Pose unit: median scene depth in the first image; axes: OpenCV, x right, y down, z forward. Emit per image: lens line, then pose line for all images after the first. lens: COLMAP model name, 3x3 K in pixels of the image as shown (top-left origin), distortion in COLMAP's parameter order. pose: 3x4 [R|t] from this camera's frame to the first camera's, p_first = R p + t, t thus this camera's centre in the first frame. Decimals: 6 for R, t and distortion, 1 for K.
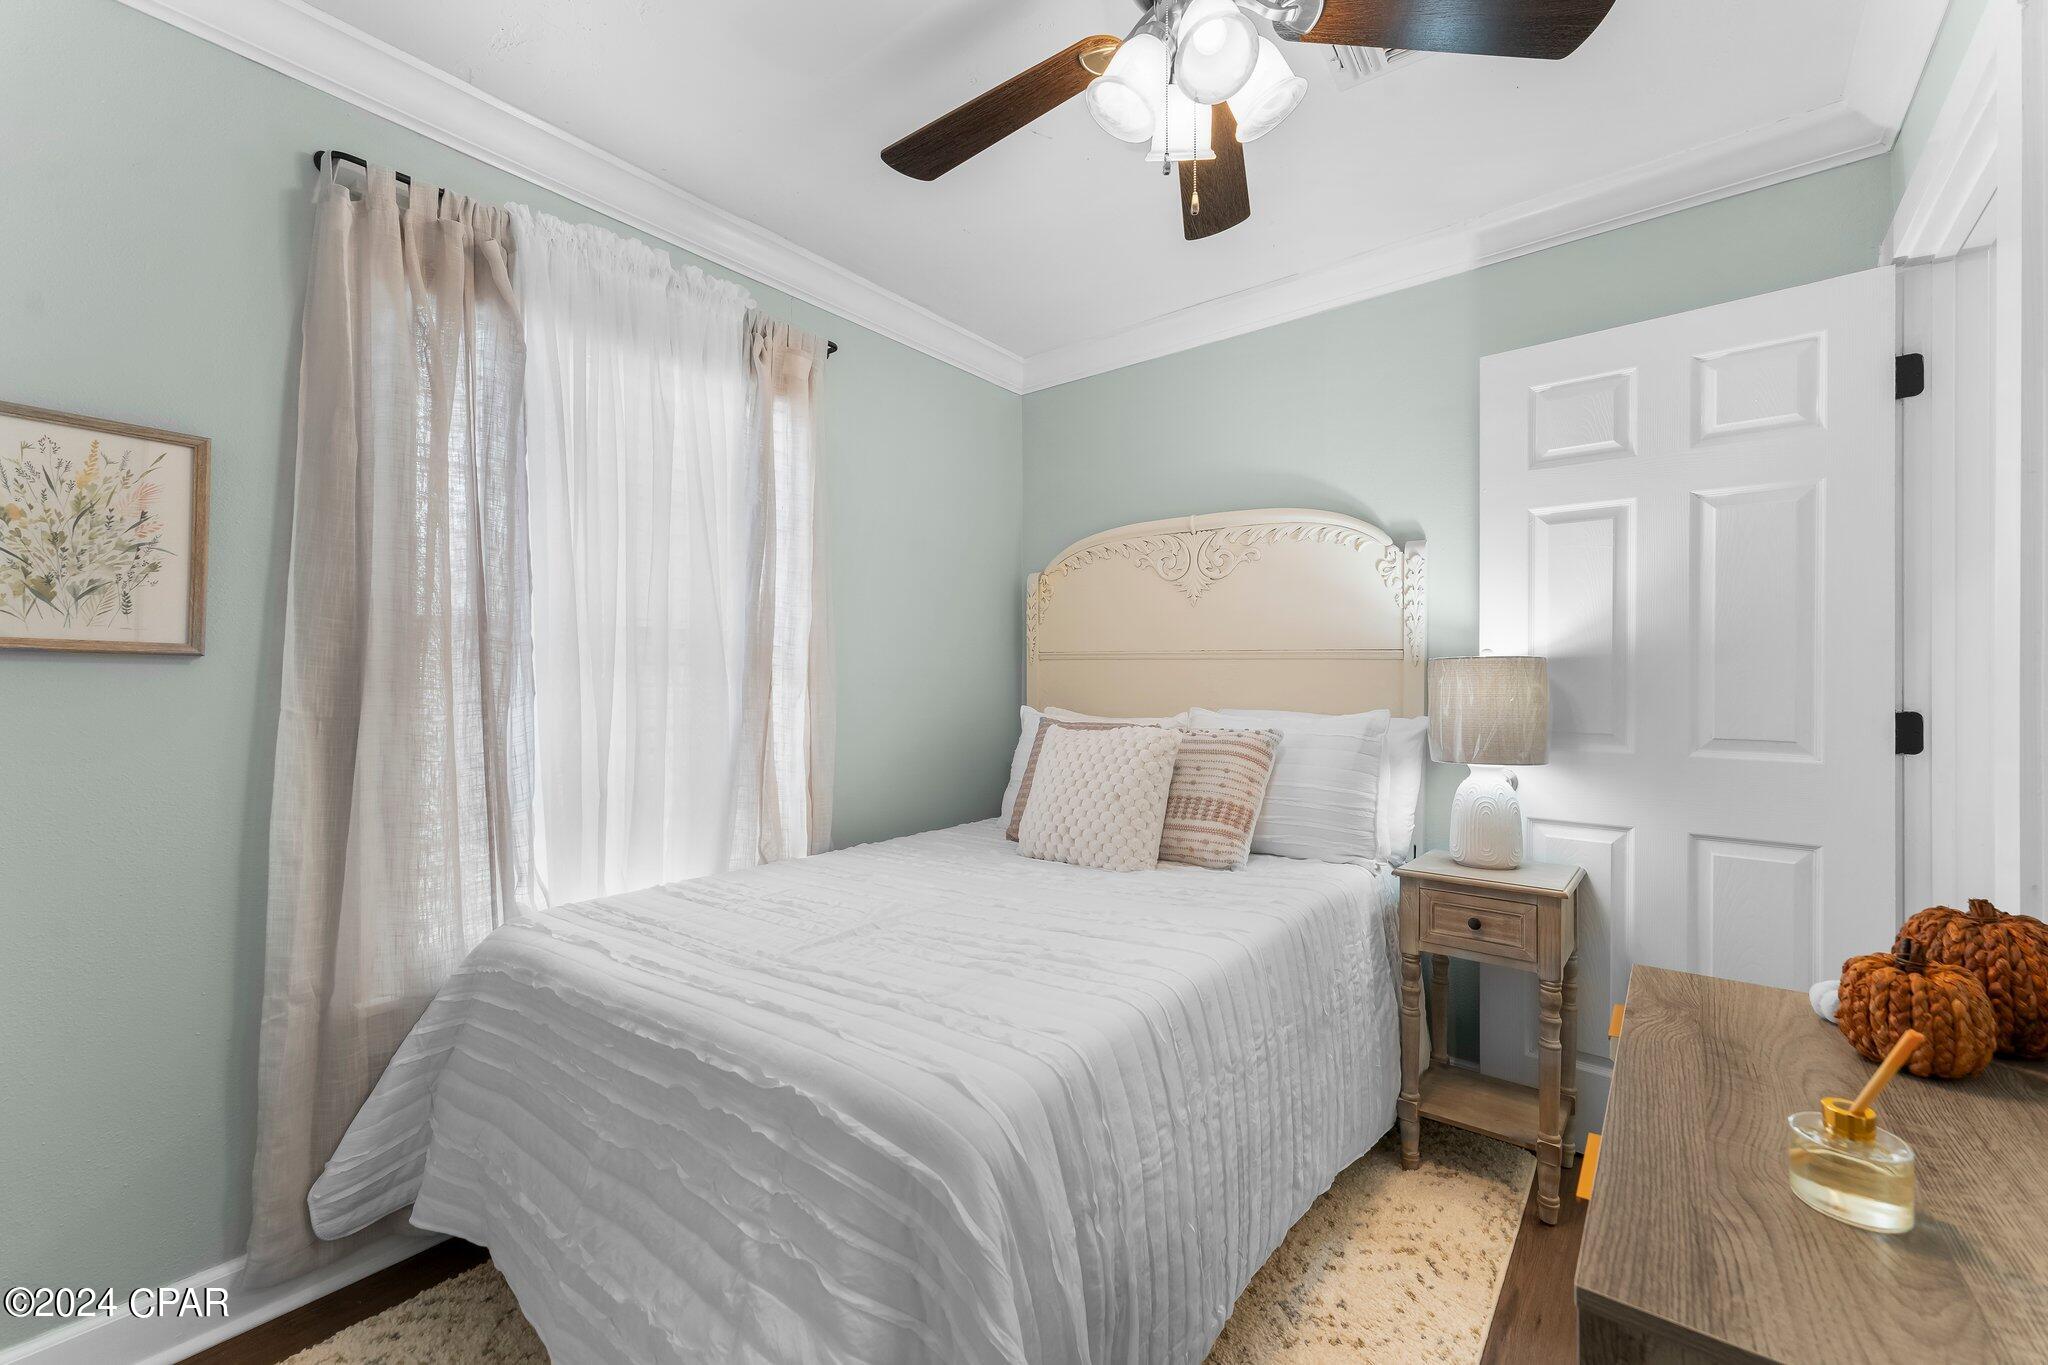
lens RADIAL K [[829.0, 0, 1010.0], [0, 829.0, 677.6], [0, 0, 1]] dist [-0.000558, -0.000035]
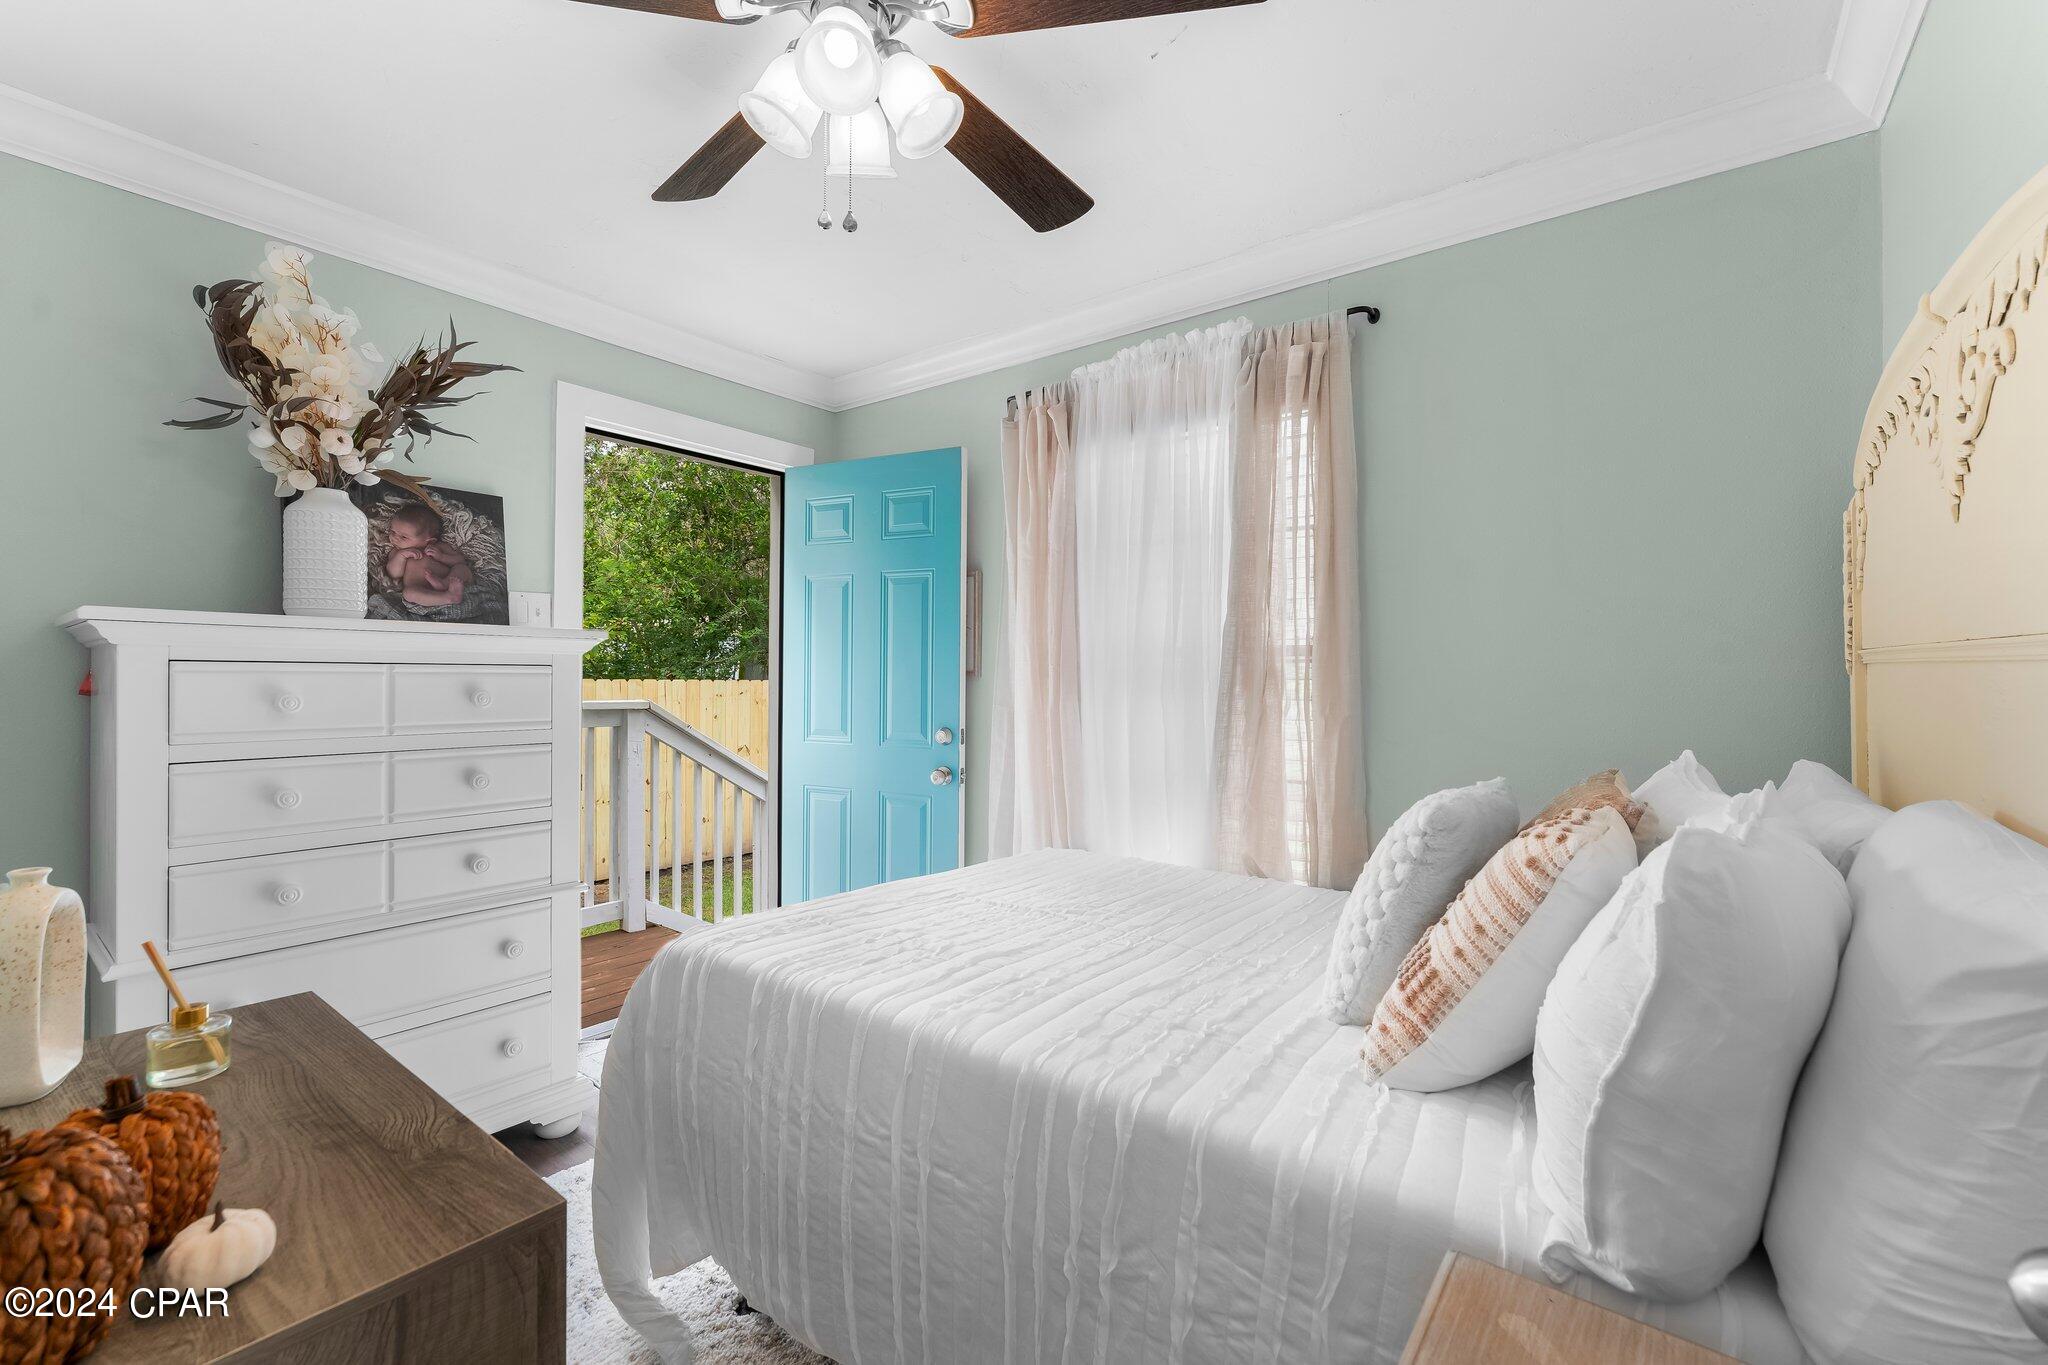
lens RADIAL K [[829.0, 0, 1011.9], [0, 829.0, 680.2], [0, 0, 1]] dist [-0.000558, -0.000035]
pose [[0.023471, 0.004760, -0.999713, 0.867971], [-0.003103, 0.999984, 0.004689, -0.023332], [0.999720, 0.002992, 0.023485, 0.835755]]
